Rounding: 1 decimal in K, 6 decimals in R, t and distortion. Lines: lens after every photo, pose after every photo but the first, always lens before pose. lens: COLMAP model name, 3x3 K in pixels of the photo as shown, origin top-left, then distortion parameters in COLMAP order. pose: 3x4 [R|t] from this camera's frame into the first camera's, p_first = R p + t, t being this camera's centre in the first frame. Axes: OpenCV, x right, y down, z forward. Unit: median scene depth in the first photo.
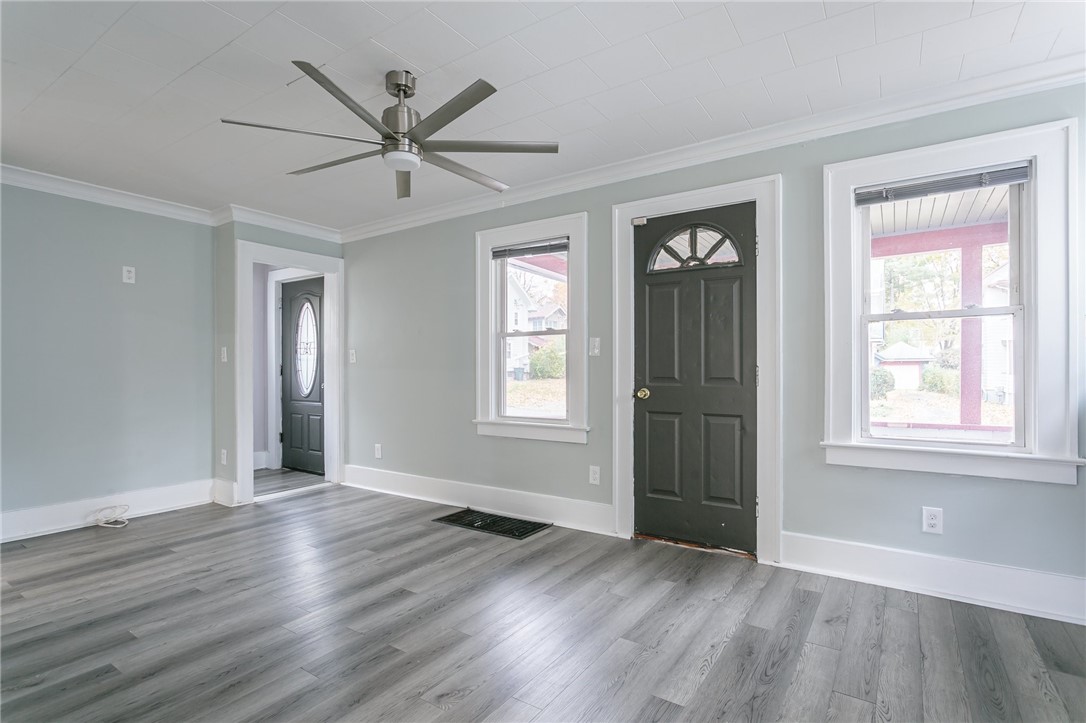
lens RADIAL K [[535.7, 0, 521.3], [0, 535.7, 364.8], [0, 0, 1]] dist [-0.002379, 0.000277]
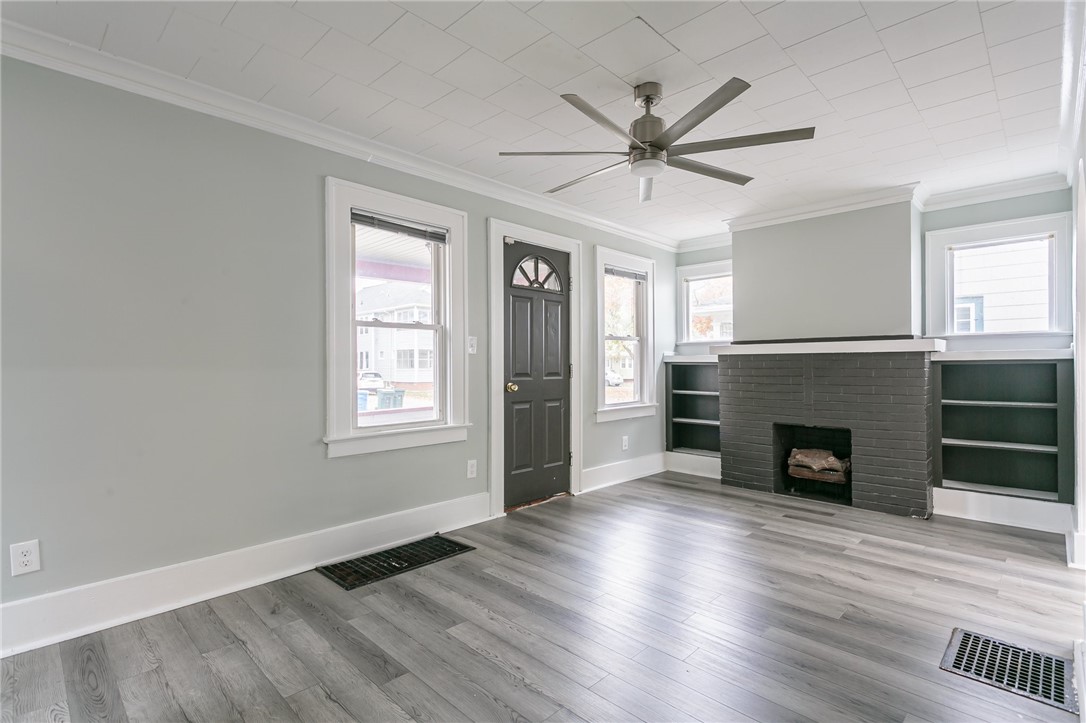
lens RADIAL K [[529.4, 0, 560.2], [0, 529.4, 360.4], [0, 0, 1]] dist [0.011630, -0.000128]
pose [[0.145004, 0.009850, 0.989382, -0.913489], [-0.004364, 0.999947, -0.009316, 0.004907], [-0.989421, -0.002967, 0.145040, 0.729361]]
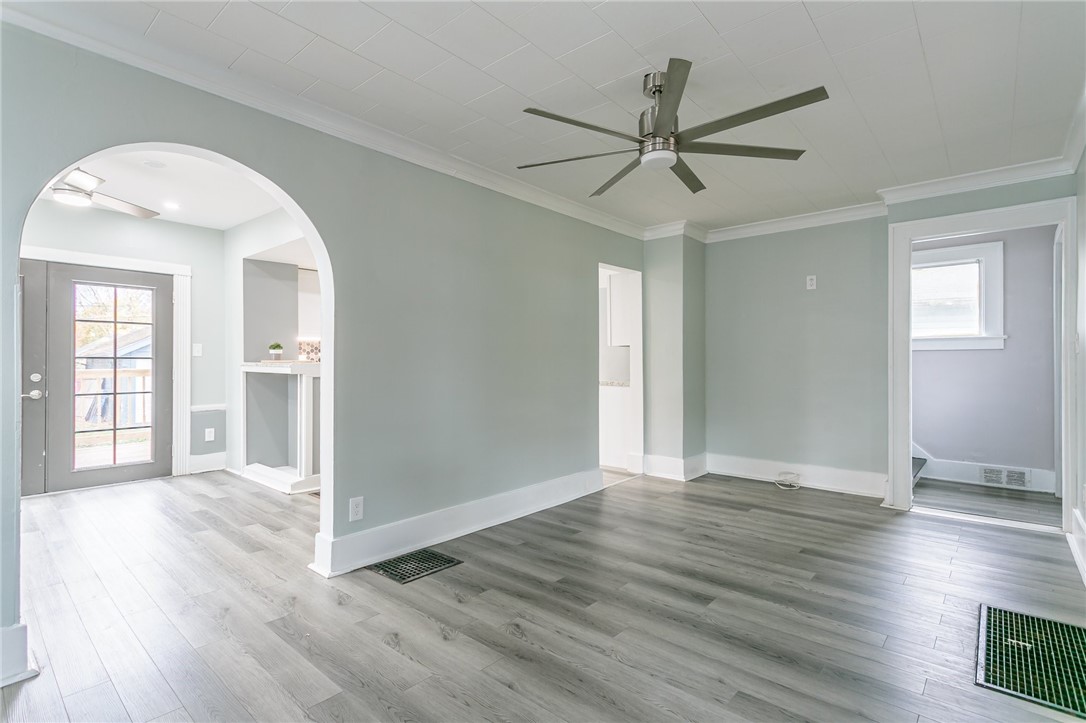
lens RADIAL K [[529.4, 0, 560.2], [0, 529.4, 360.4], [0, 0, 1]] dist [0.011630, -0.000128]
pose [[-0.085157, 0.001497, -0.996366, 0.573134], [0.007966, 0.999968, 0.000822, -0.001126], [0.996336, -0.007867, -0.085166, 0.642559]]
